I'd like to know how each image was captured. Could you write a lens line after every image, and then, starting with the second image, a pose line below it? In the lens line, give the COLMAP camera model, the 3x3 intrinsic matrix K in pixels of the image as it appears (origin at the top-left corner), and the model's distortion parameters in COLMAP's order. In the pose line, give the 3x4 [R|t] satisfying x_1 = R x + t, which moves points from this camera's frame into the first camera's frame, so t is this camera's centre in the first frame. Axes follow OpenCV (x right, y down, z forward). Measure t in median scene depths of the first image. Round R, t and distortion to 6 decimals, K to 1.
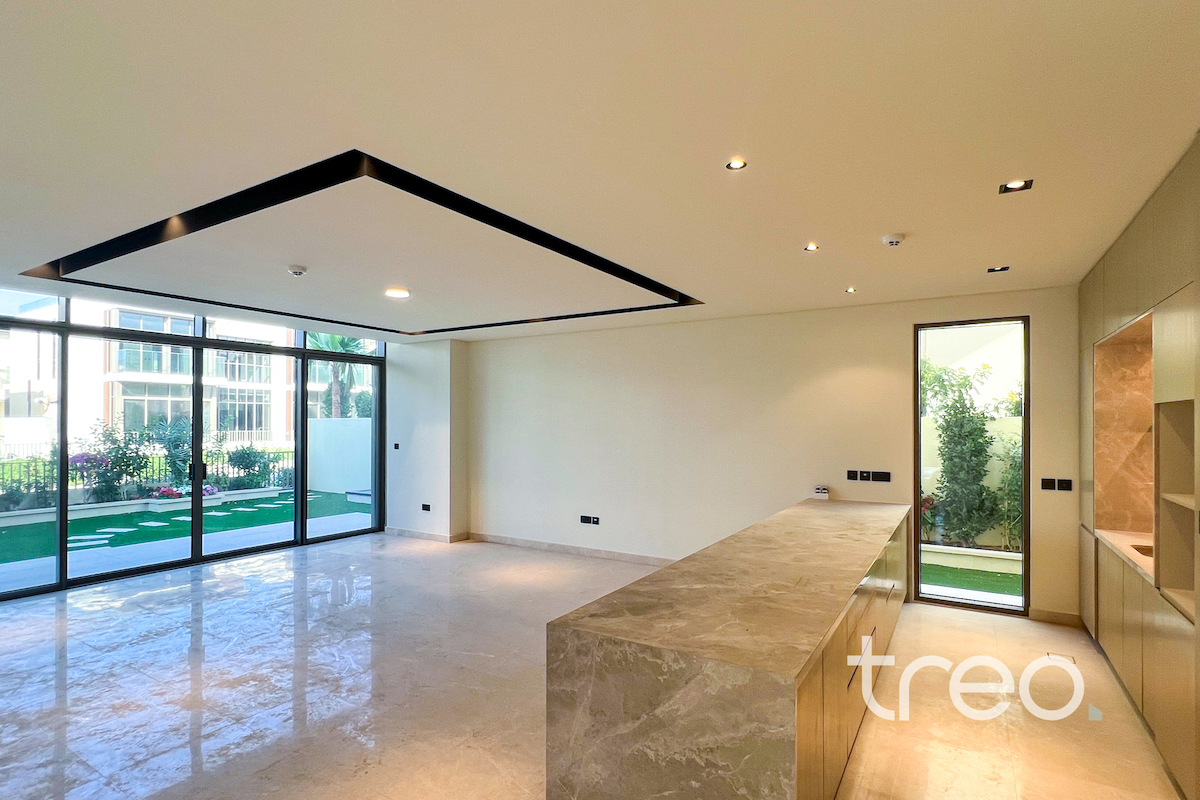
lens RADIAL K [[593.2, 0, 592.9], [0, 593.2, 422.4], [0, 0, 1]] dist [-0.000580, -0.000138]
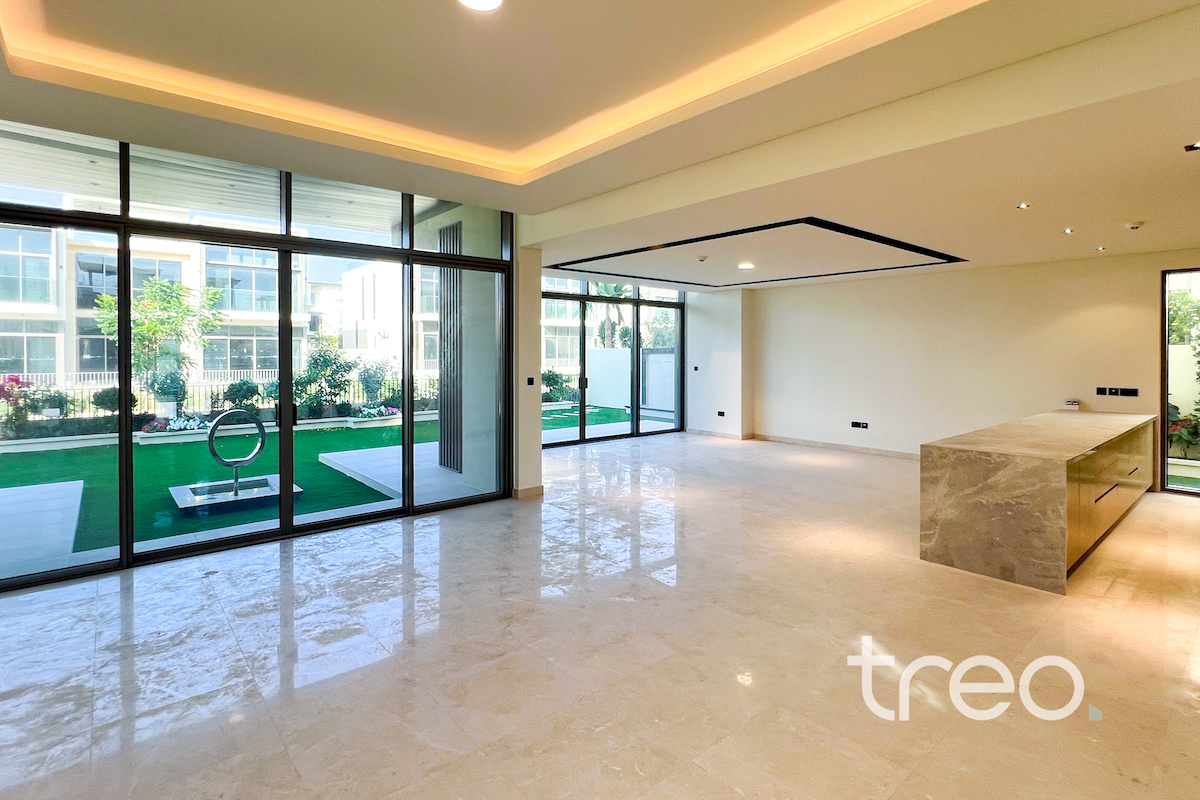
lens RADIAL K [[583.3, 0, 605.4], [0, 583.3, 359.0], [0, 0, 1]] dist [-0.002170, 0.000213]
pose [[0.955935, 0.002697, -0.293565, -0.173449], [0.000331, 0.999947, 0.010266, 0.006461], [0.293577, -0.009911, 0.955884, -0.411939]]
